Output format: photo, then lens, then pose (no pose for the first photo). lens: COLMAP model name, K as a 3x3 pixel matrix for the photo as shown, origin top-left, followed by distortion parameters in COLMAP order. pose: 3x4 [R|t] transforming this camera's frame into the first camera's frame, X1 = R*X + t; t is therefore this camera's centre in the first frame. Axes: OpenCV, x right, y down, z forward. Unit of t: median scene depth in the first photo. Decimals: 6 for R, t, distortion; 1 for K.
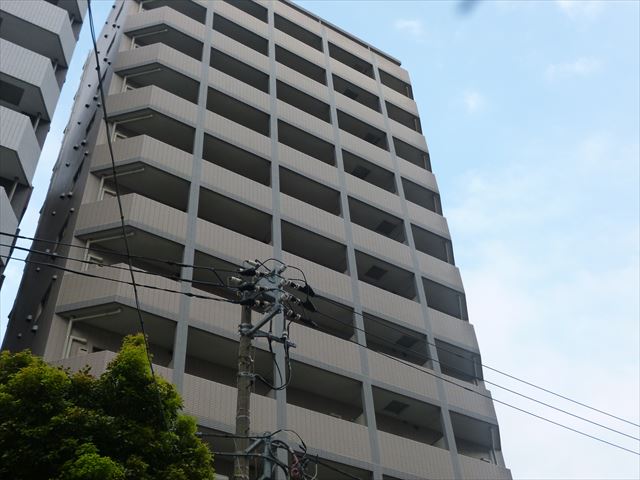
lens RADIAL K [[758.4, 0, 318.9], [0, 758.4, 241.1], [0, 0, 1]] dist [-0.044900, 0.000000]
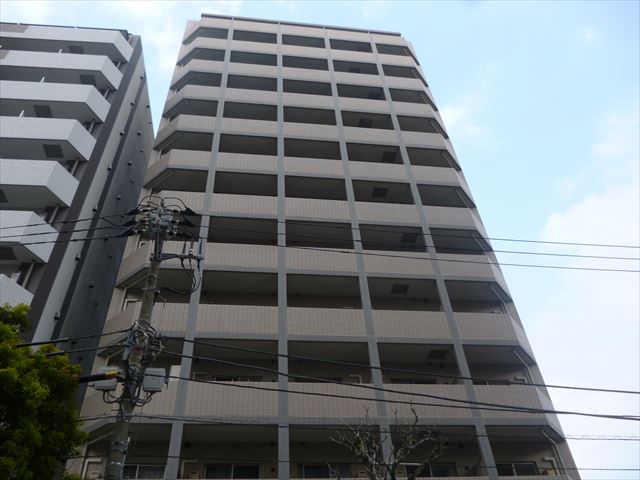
lens RADIAL K [[536.8, 0, 319.2], [0, 536.8, 237.9], [0, 0, 1]] dist [-0.058721, -0.000131]
pose [[0.908151, -0.288351, -0.303506, 0.260048], [0.298905, 0.954205, -0.012175, 0.105531], [0.293118, -0.079663, 0.952752, 0.125076]]
